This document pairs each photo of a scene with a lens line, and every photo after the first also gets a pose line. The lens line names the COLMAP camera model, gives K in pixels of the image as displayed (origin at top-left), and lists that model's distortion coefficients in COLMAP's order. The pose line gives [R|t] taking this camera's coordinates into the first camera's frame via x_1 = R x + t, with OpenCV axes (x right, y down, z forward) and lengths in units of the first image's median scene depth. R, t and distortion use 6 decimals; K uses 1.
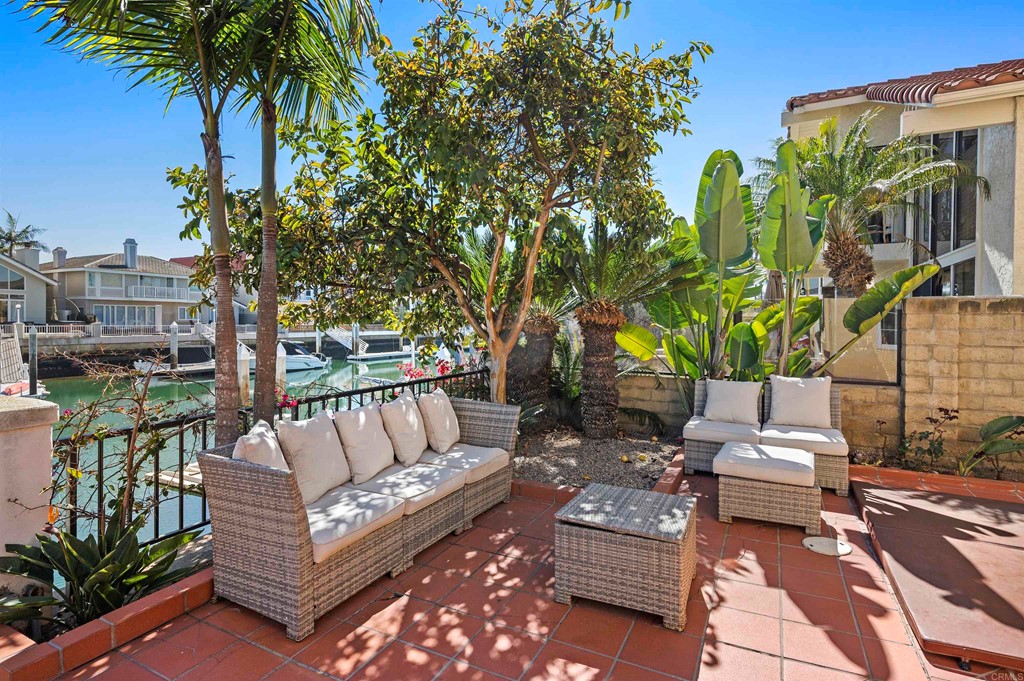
lens RADIAL K [[505.8, 0, 517.2], [0, 505.8, 326.6], [0, 0, 1]] dist [-0.001783, -0.001365]
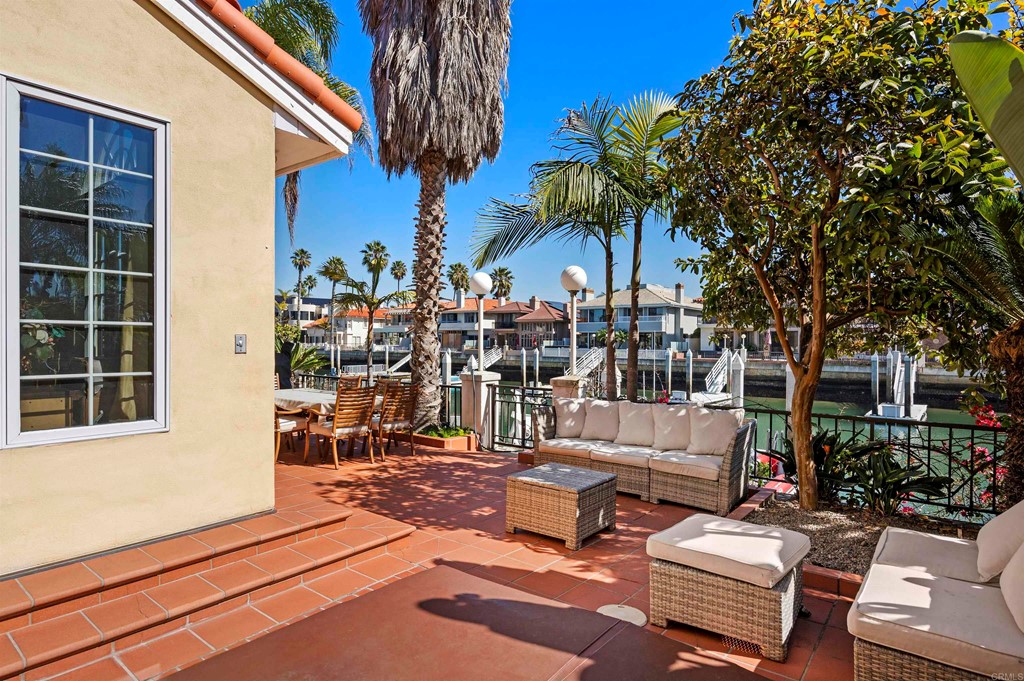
lens RADIAL K [[483.4, 0, 512.3], [0, 483.4, 351.0], [0, 0, 1]] dist [-0.001025, -0.000776]
pose [[-0.154368, -0.005627, -0.987997, 0.874140], [-0.011499, 0.999926, -0.003898, -0.005289], [0.987946, 0.010759, -0.154422, 0.566868]]
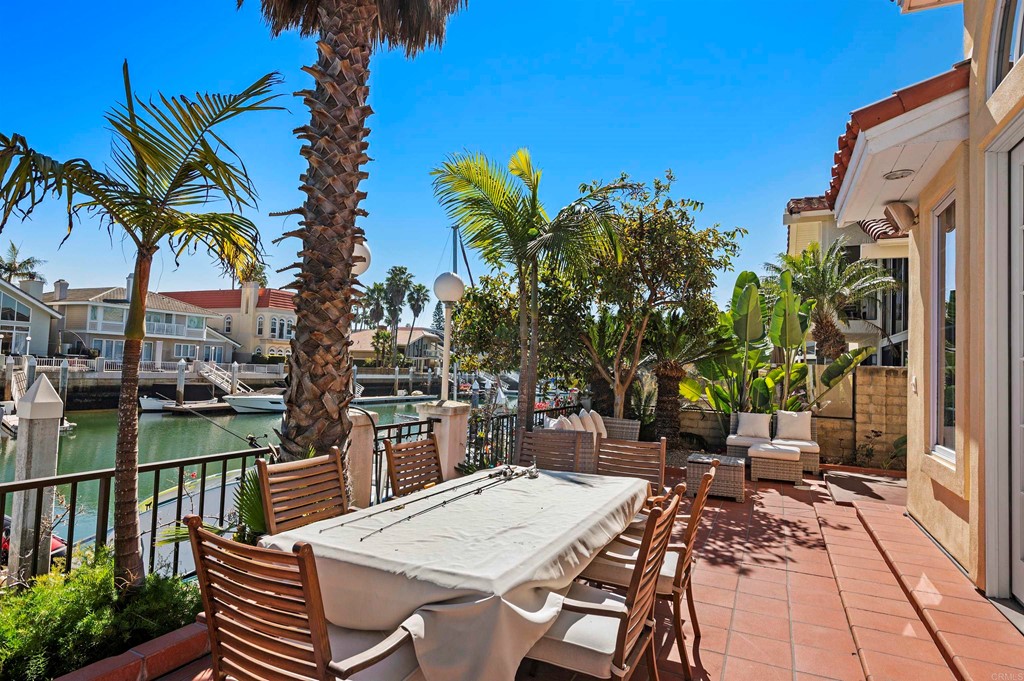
lens RADIAL K [[556.7, 0, 511.0], [0, 556.7, 344.7], [0, 0, 1]] dist [0.000270, -0.000241]
pose [[0.999068, 0.032224, 0.028716, -0.398938], [-0.030678, 0.998137, -0.052739, 0.003848], [-0.030362, 0.051809, 0.998195, -0.752451]]
